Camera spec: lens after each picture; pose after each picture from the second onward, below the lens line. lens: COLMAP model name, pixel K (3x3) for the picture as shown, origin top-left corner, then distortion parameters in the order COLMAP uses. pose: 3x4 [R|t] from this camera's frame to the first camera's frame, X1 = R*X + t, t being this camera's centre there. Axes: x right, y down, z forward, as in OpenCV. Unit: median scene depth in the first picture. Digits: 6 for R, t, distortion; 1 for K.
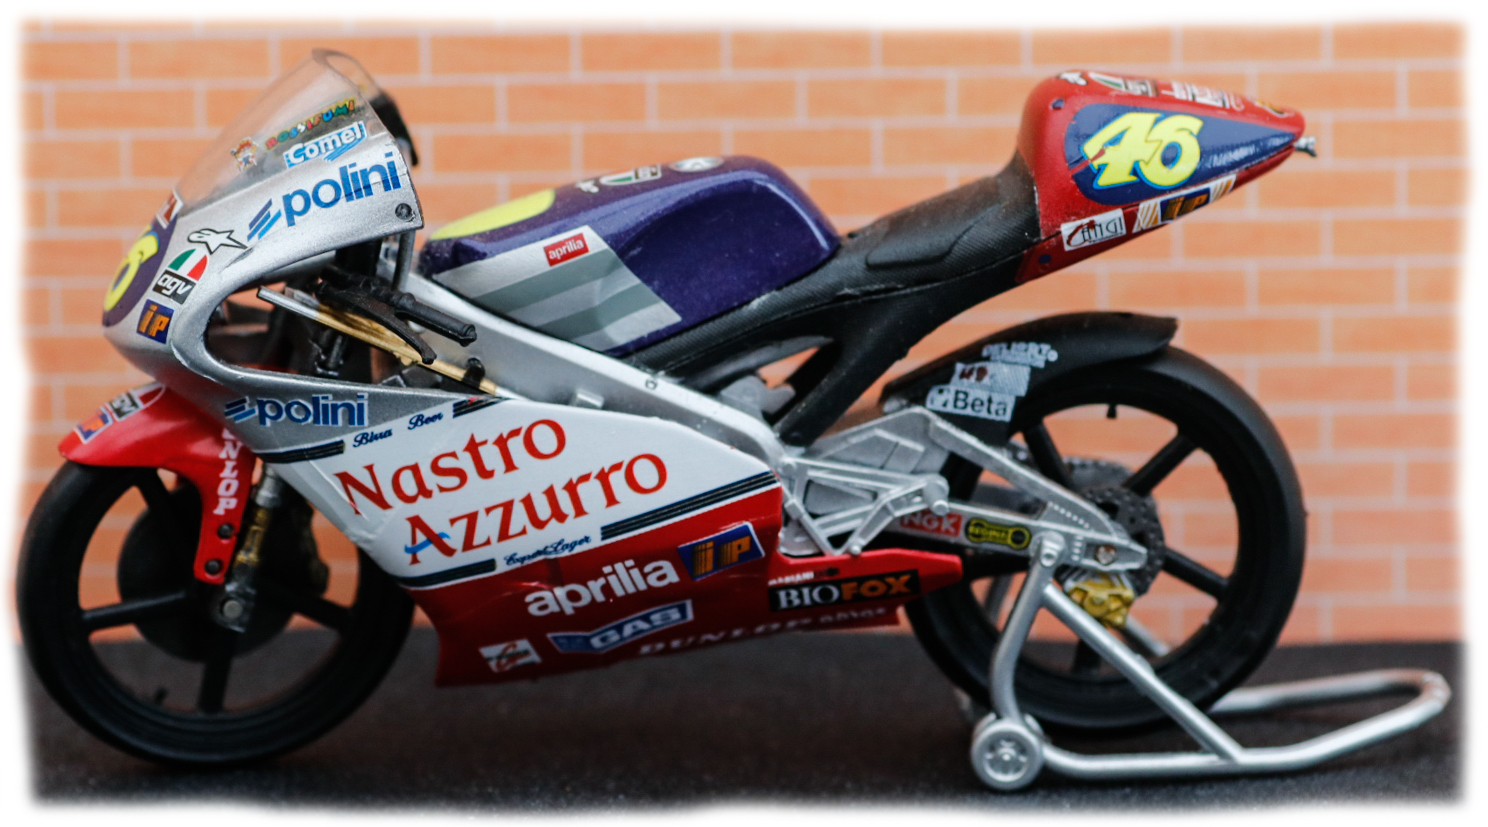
lens RADIAL K [[6392.0, 0, 744.0], [0, 6392.0, 413.5], [0, 0, 1]] dist [0.009314, 0.068467]
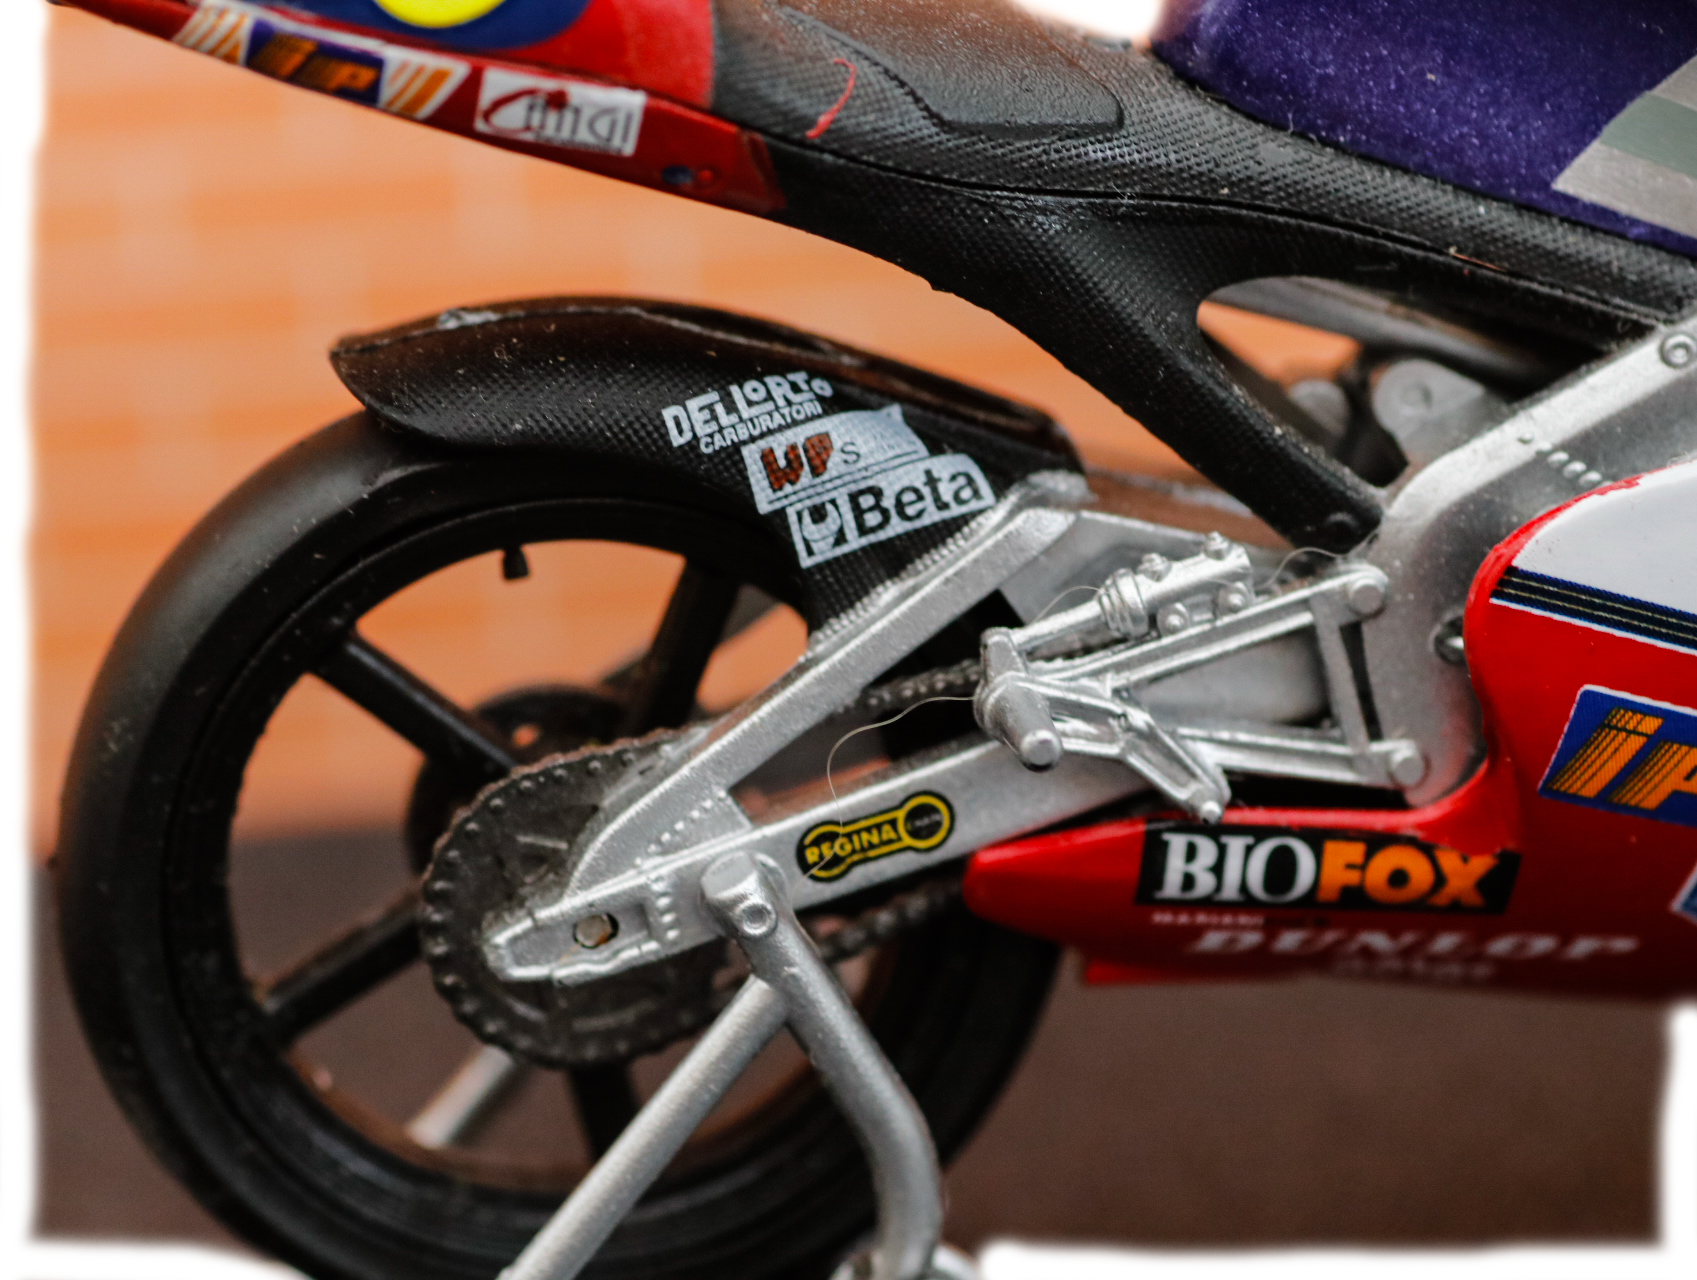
lens RADIAL K [[6911.9, 0, 848.5], [0, 6911.9, 640.0], [0, 0, 1]] dist [-1.475983, -0.546728]
pose [[-0.989672, 0.067134, 0.126658, -0.017420], [0.073897, 0.996038, 0.049473, -0.015196], [-0.122835, 0.058322, -0.990712, 1.428650]]
